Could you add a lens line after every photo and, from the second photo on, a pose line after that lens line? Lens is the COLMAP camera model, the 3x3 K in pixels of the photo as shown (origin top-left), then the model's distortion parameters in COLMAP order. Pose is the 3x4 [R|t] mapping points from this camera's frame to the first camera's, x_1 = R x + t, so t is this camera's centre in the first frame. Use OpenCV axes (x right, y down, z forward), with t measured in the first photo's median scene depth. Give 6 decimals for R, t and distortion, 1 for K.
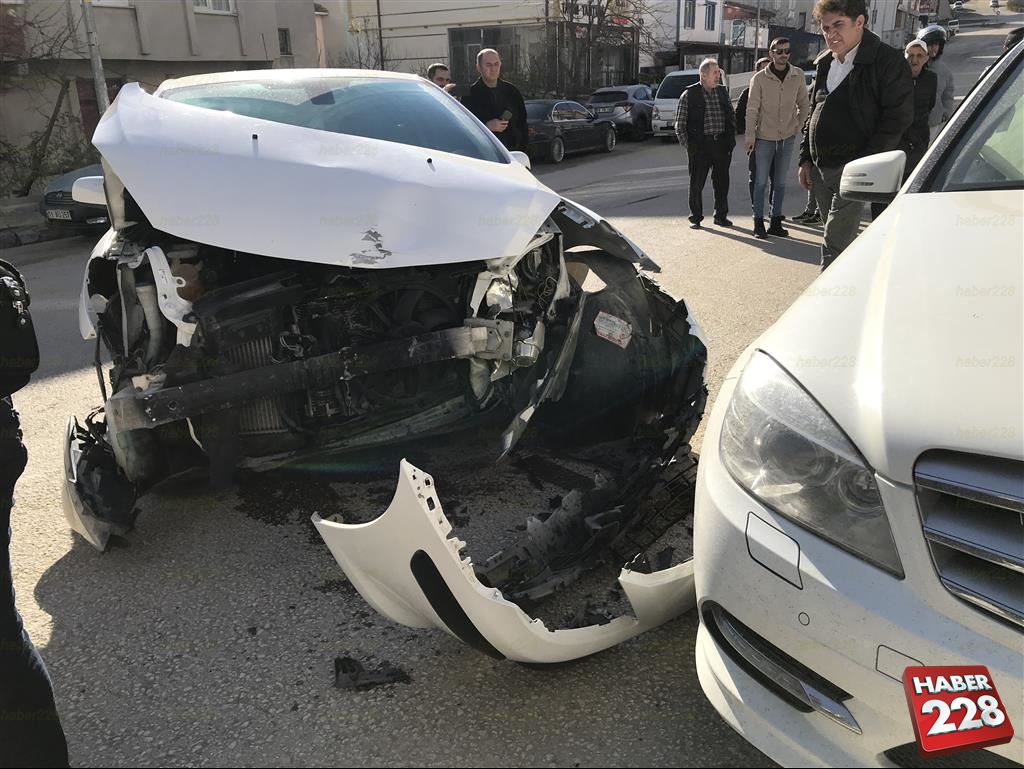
lens RADIAL K [[836.6, 0, 512.0], [0, 836.6, 384.5], [0, 0, 1]] dist [0.034028, -0.030045]
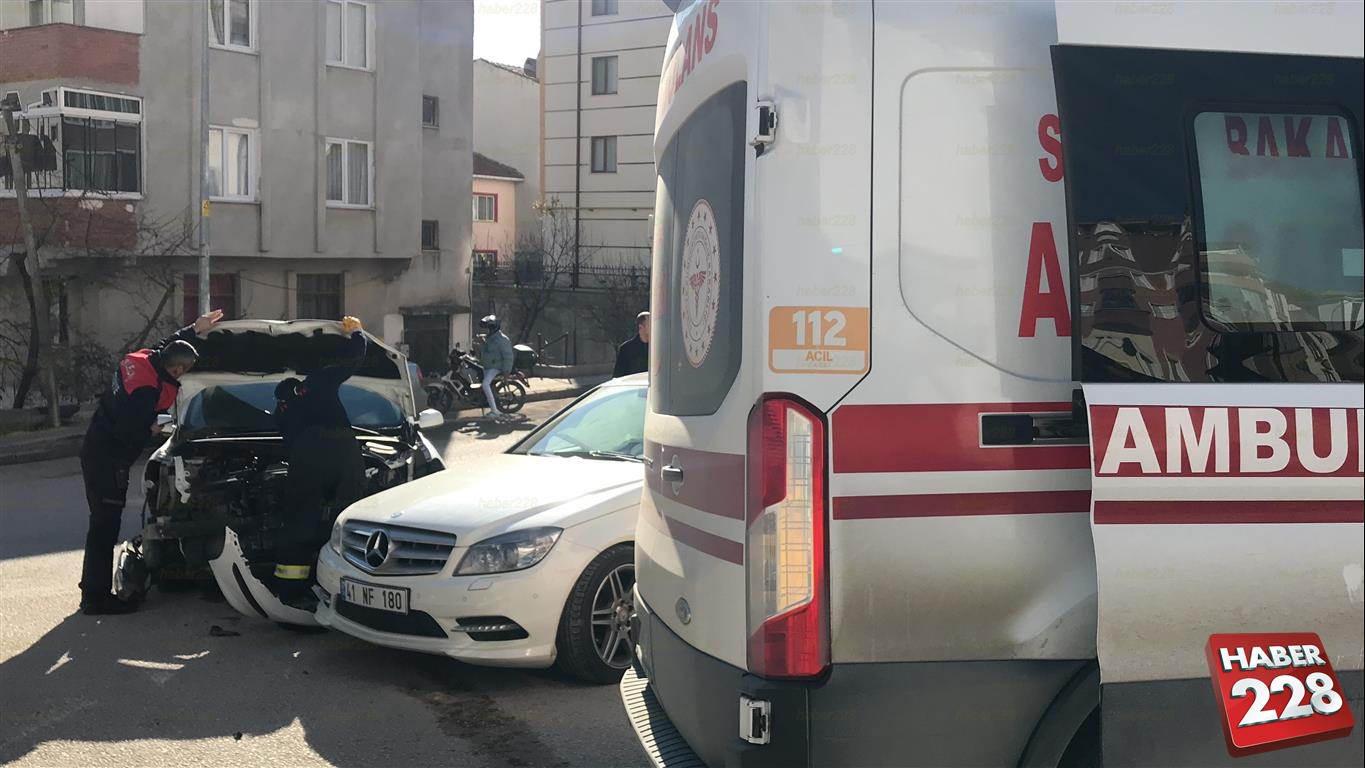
lens RADIAL K [[1317.8, 0, 682.5], [0, 1317.8, 384.0], [0, 0, 1]] dist [0.120460, -0.358163]
pose [[0.993421, 0.058282, -0.098583, 0.993726], [-0.080747, 0.966895, -0.242064, 0.316011], [0.081211, 0.248431, 0.965239, -1.869011]]
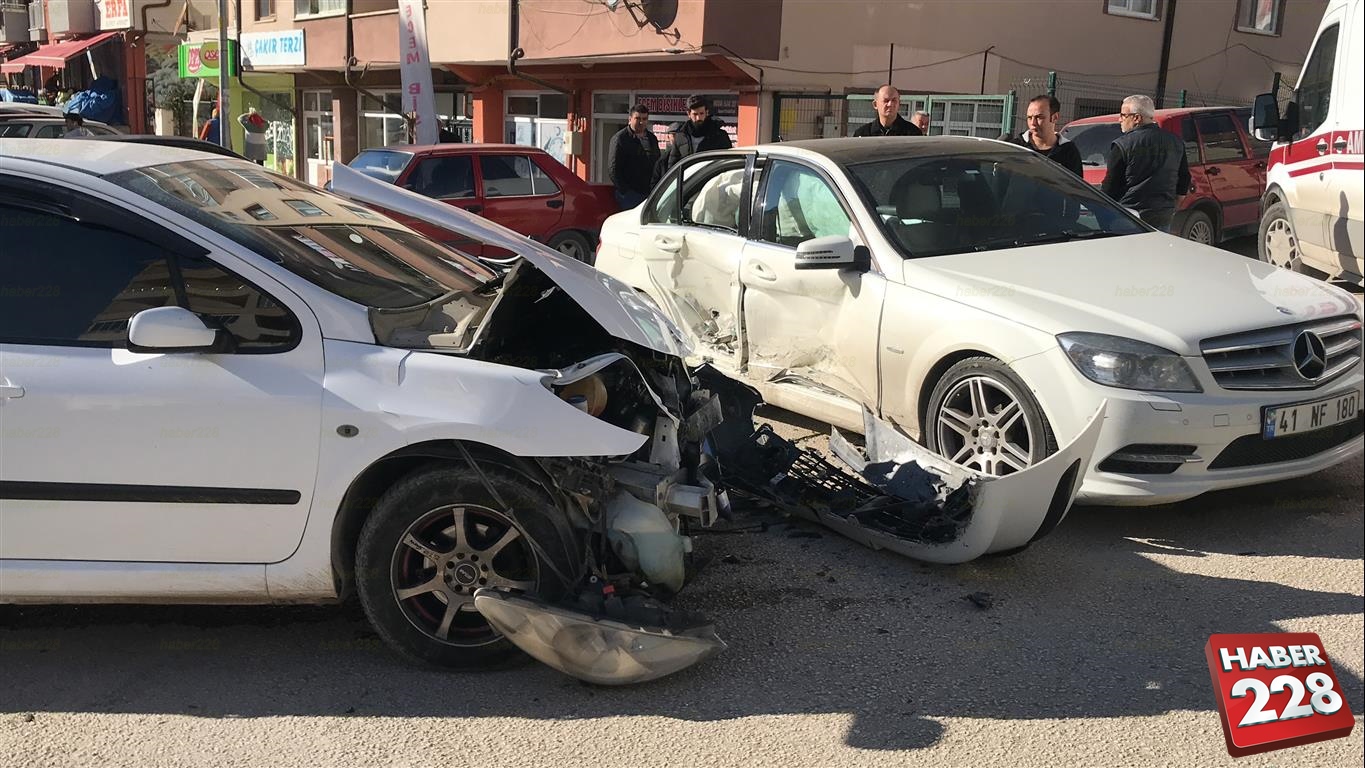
lens RADIAL K [[1319.6, 0, 682.5], [0, 1319.6, 384.0], [0, 0, 1]] dist [0.106073, -0.193103]
pose [[0.402985, -0.132647, 0.905543, -1.562809], [0.270126, 0.962600, 0.020793, -0.123868], [-0.874434, 0.236232, 0.423745, 0.262028]]
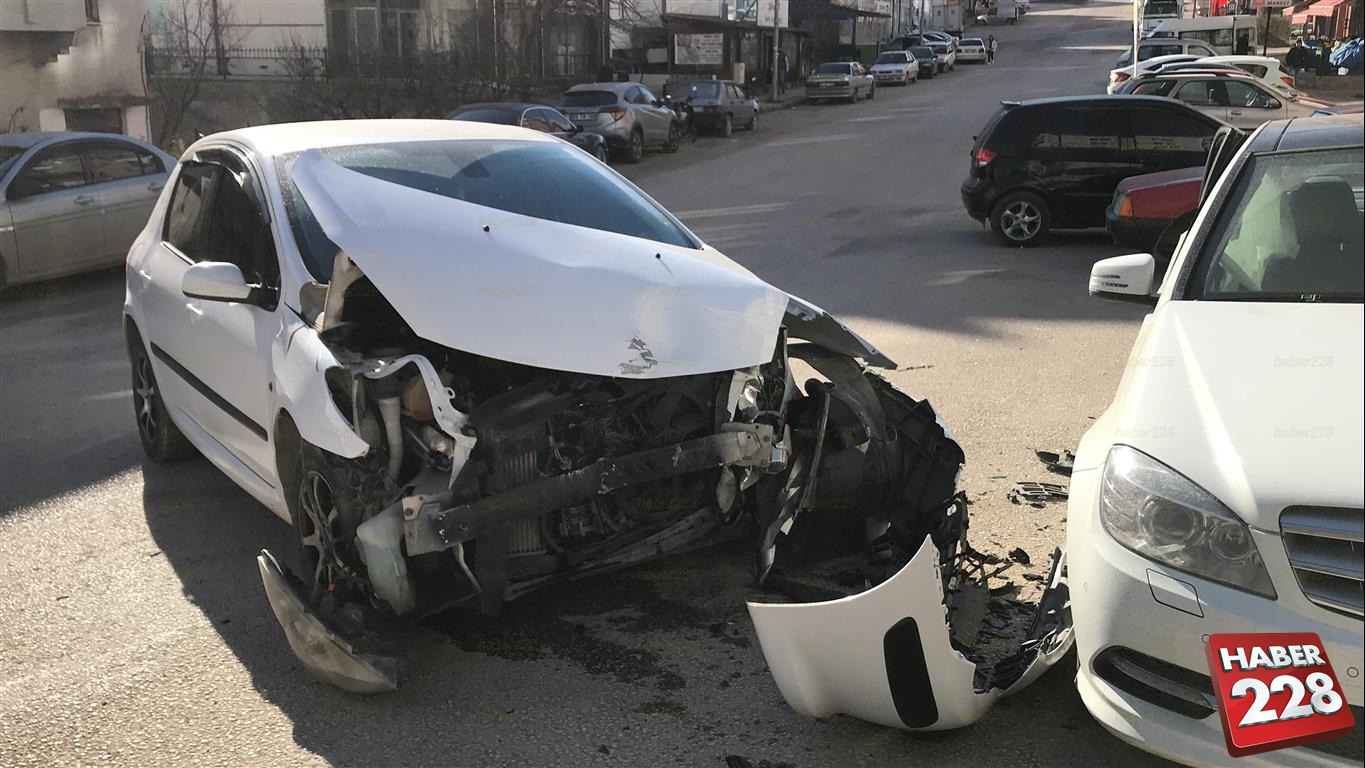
lens RADIAL K [[1320.2, 0, 665.3], [0, 1320.2, 380.9], [0, 0, 1]] dist [0.090873, -0.194785]
pose [[0.979581, -0.020591, 0.199995, -0.396954], [0.041681, 0.993929, -0.101820, 0.020577], [-0.196684, 0.108077, 0.974492, -0.413894]]
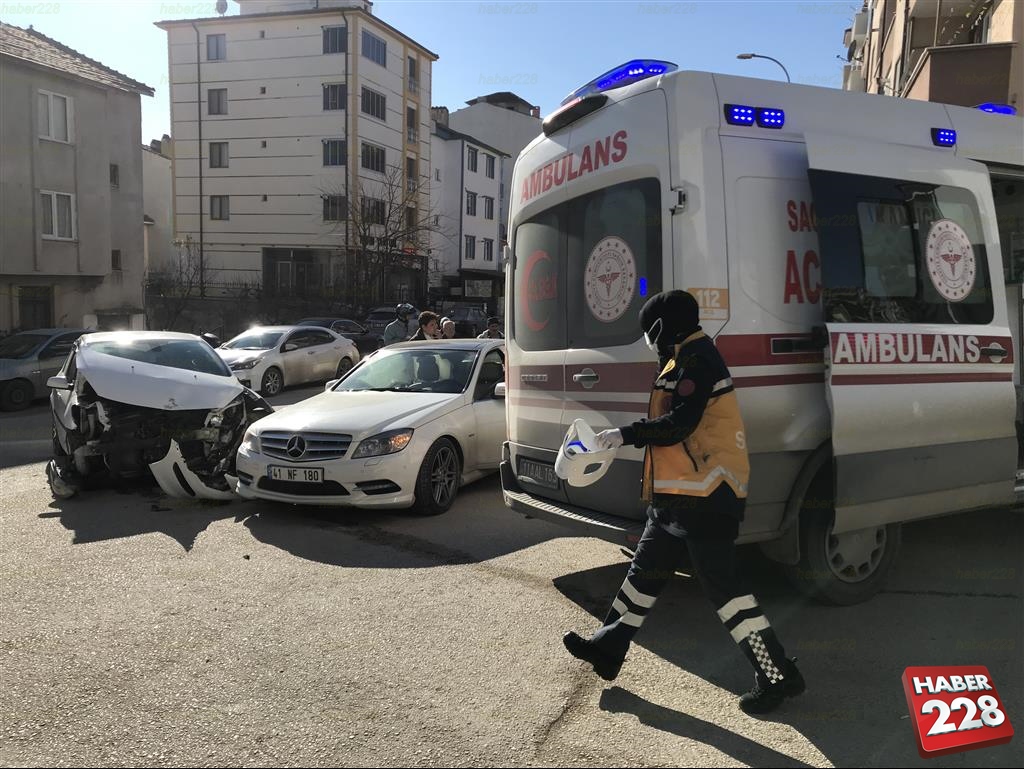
lens RADIAL K [[836.6, 0, 512.0], [0, 836.6, 384.5], [0, 0, 1]] dist [0.034028, -0.030045]
pose [[0.977896, 0.030864, 0.206801, 0.390153], [0.016599, 0.974464, -0.223928, 0.448781], [-0.208431, 0.222411, 0.952413, -2.071681]]
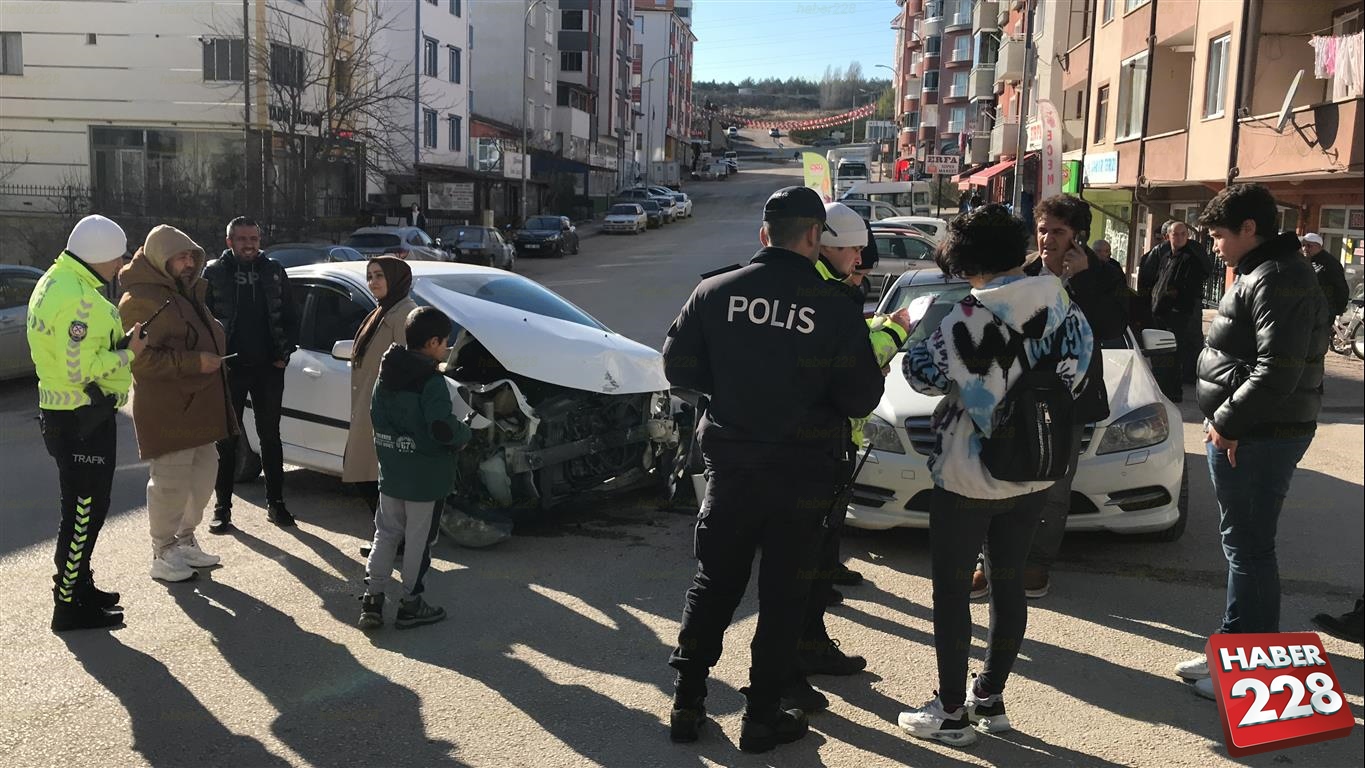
lens RADIAL K [[1317.8, 0, 682.5], [0, 1317.8, 384.0], [0, 0, 1]] dist [0.120460, -0.358163]
pose [[0.911535, -0.002566, 0.411214, -1.114159], [0.087845, 0.978113, -0.188621, 0.374558], [-0.401730, 0.208057, 0.891810, -1.522138]]
